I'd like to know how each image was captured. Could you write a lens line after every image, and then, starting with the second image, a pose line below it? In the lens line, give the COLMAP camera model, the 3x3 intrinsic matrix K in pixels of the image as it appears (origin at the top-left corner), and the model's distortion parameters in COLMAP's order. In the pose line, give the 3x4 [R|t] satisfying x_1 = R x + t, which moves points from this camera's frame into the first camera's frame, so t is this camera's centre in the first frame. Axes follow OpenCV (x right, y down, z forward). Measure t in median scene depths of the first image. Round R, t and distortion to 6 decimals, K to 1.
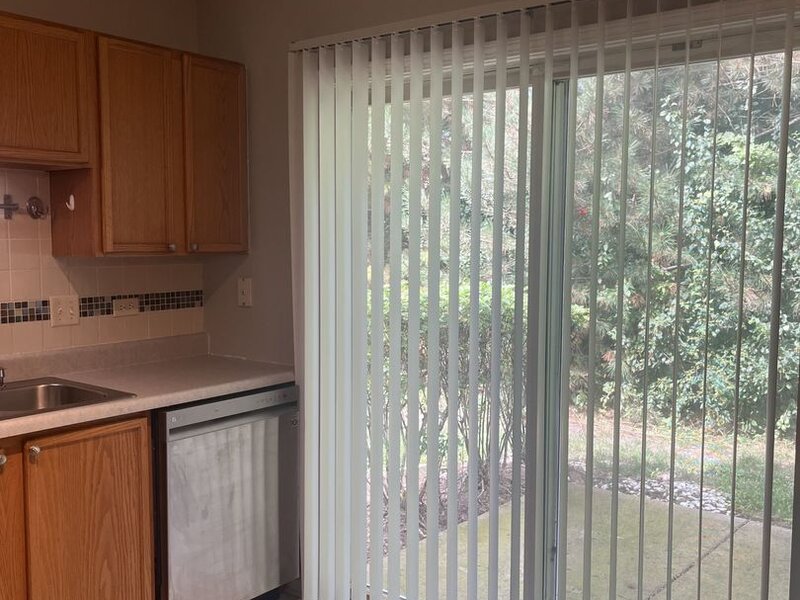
lens RADIAL K [[806.7, 0, 389.2], [0, 806.7, 304.8], [0, 0, 1]] dist [0.038252, -0.020798]
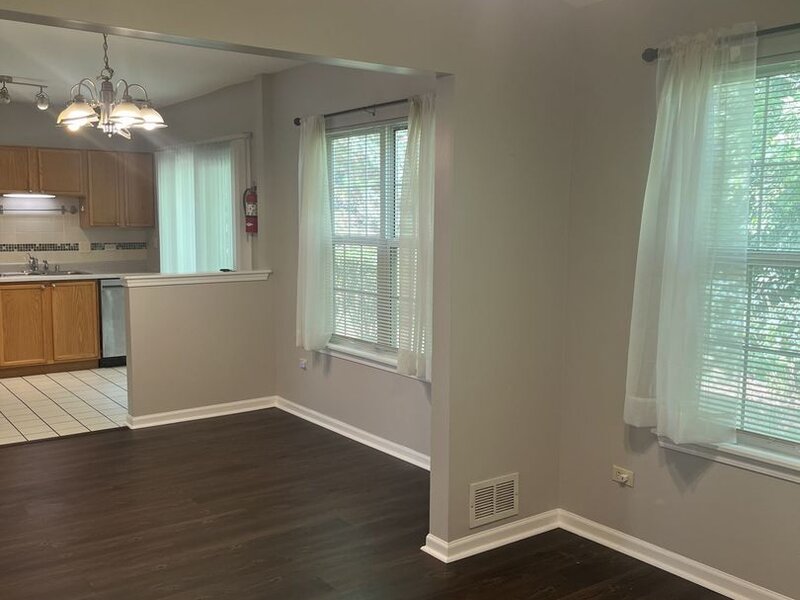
lens RADIAL K [[806.7, 0, 389.2], [0, 806.7, 304.8], [0, 0, 1]] dist [0.038252, -0.020798]
pose [[0.961080, 0.032176, -0.274389, 1.410127], [-0.026648, 0.999360, 0.023854, 0.113313], [0.274981, -0.015614, 0.961323, -1.417336]]
